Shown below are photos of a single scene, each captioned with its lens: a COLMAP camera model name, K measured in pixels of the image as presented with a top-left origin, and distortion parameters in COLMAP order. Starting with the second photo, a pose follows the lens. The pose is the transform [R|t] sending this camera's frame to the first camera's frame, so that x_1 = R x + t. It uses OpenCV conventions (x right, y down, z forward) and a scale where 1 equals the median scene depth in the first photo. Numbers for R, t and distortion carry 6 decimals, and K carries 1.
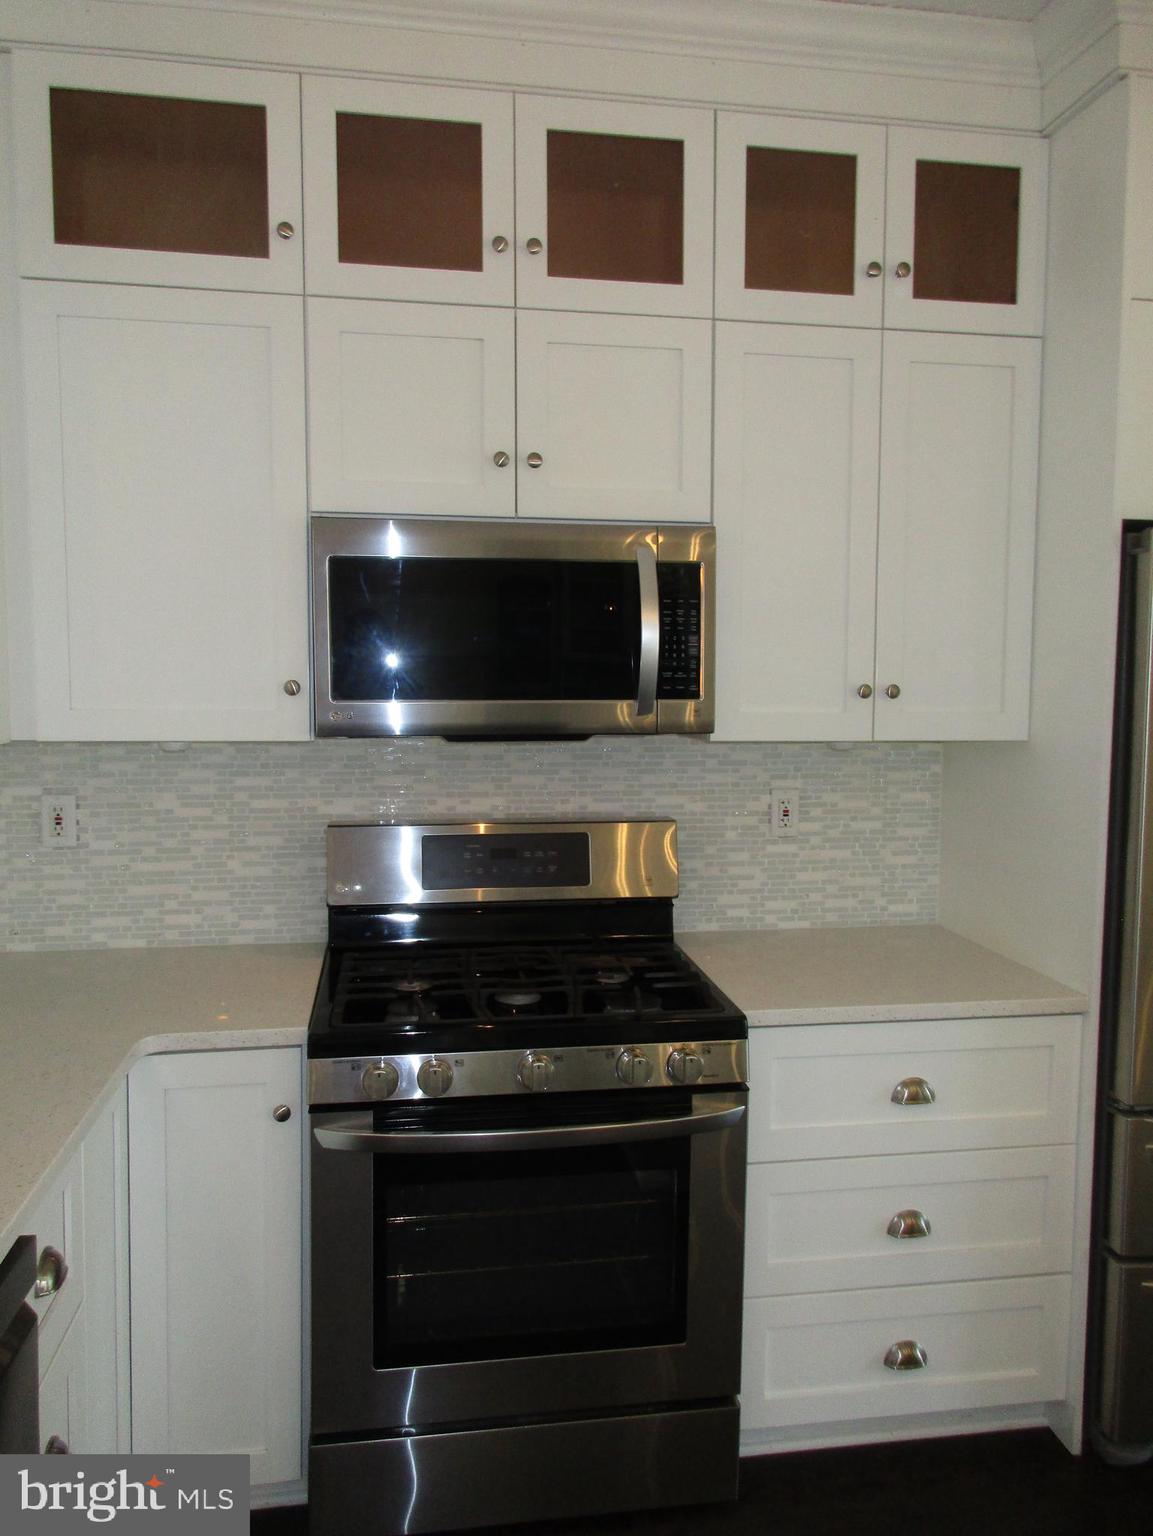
lens RADIAL K [[1157.5, 0, 573.6], [0, 1157.5, 768.3], [0, 0, 1]] dist [0.011672, -0.009157]
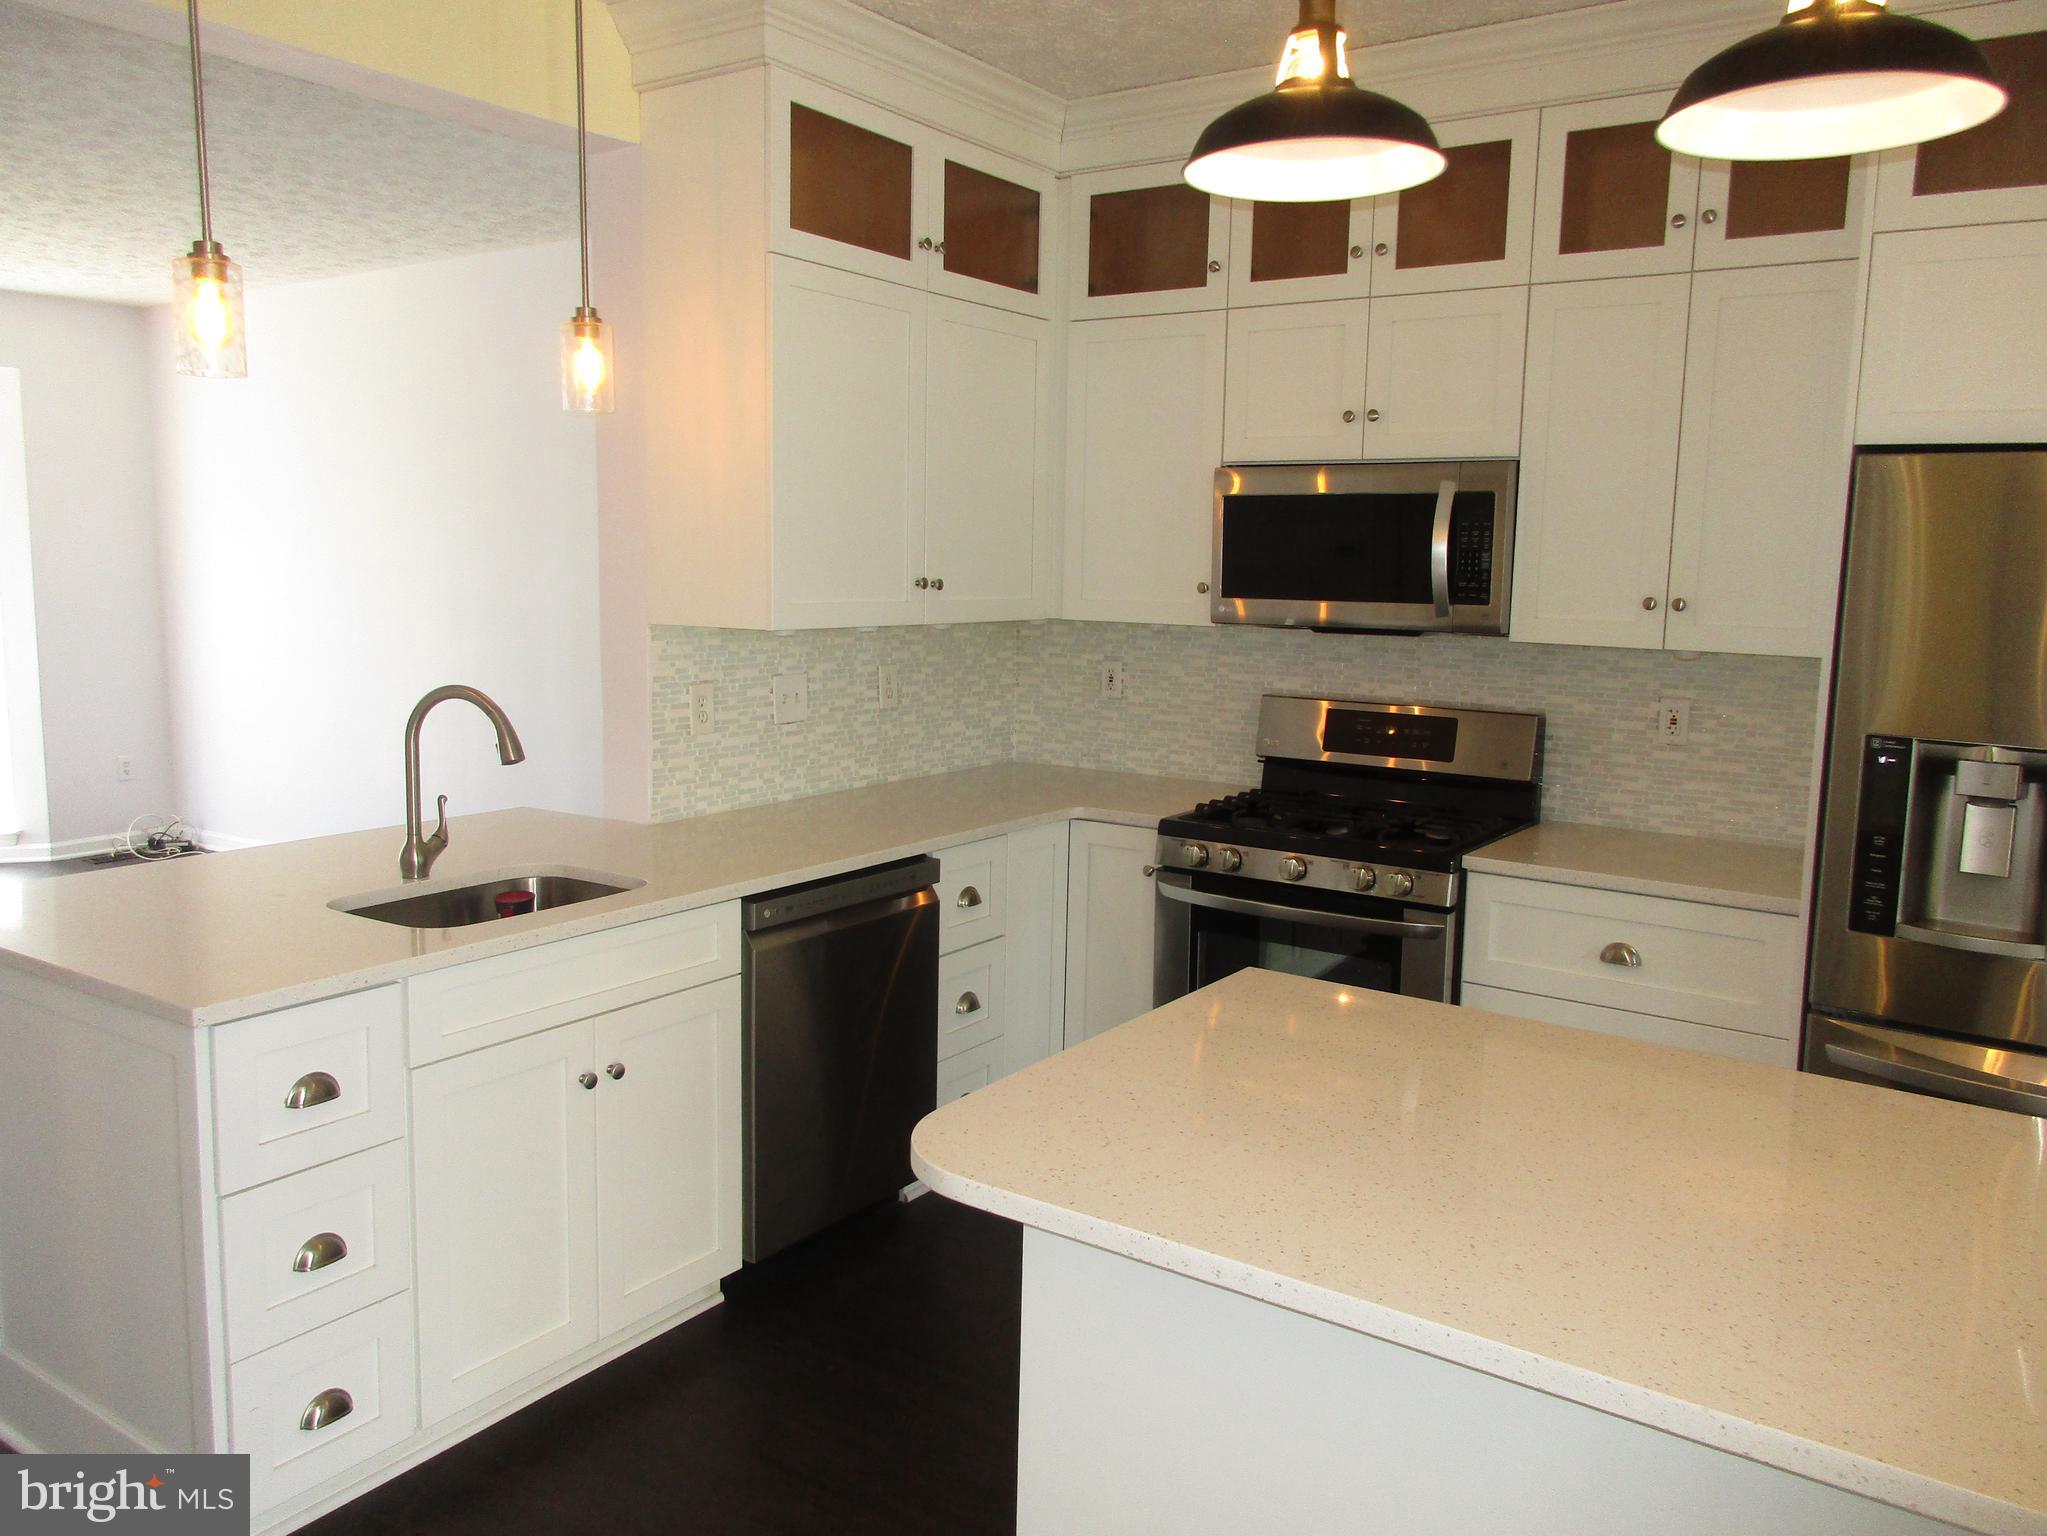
lens RADIAL K [[1542.5, 0, 1000.8], [0, 1542.5, 759.4], [0, 0, 1]] dist [0.011672, -0.009157]
pose [[0.712499, 0.099870, -0.694530, 0.778916], [-0.073755, 0.994995, 0.067413, 0.025641], [0.697786, 0.003193, 0.716299, -0.448590]]
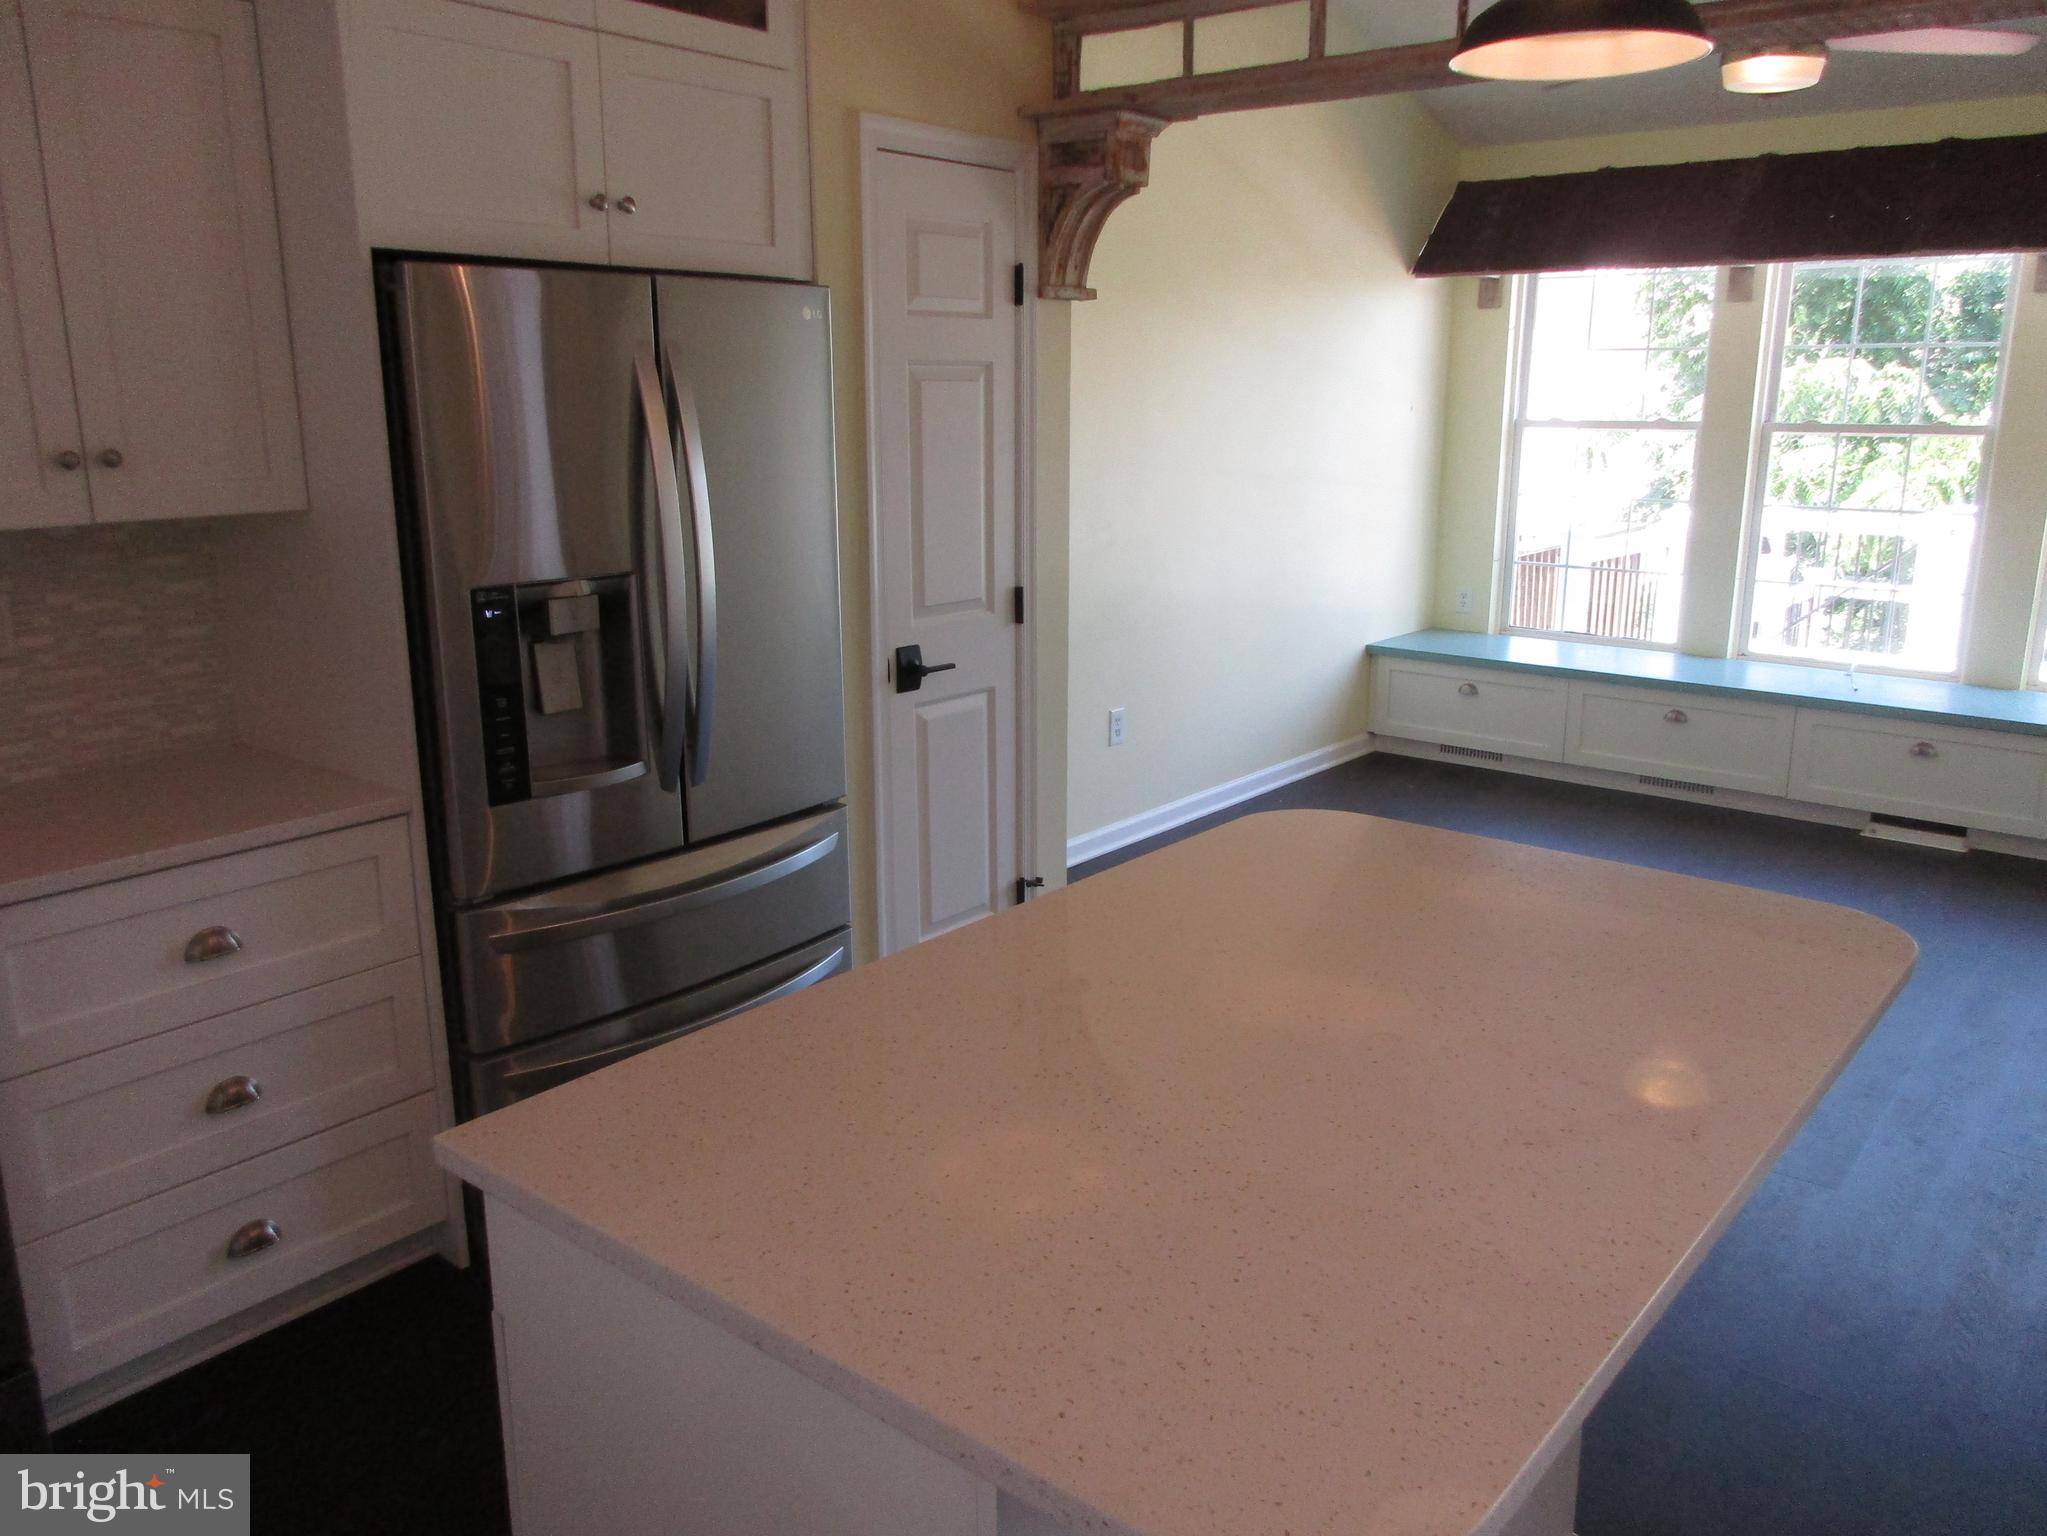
lens RADIAL K [[1542.5, 0, 1041.4], [0, 1542.5, 747.5], [0, 0, 1]] dist [0.011672, -0.009157]
pose [[0.742796, -0.171007, 0.647311, 0.032465], [0.069137, 0.981254, 0.179893, -0.018280], [-0.665939, -0.088871, 0.740694, -0.185725]]
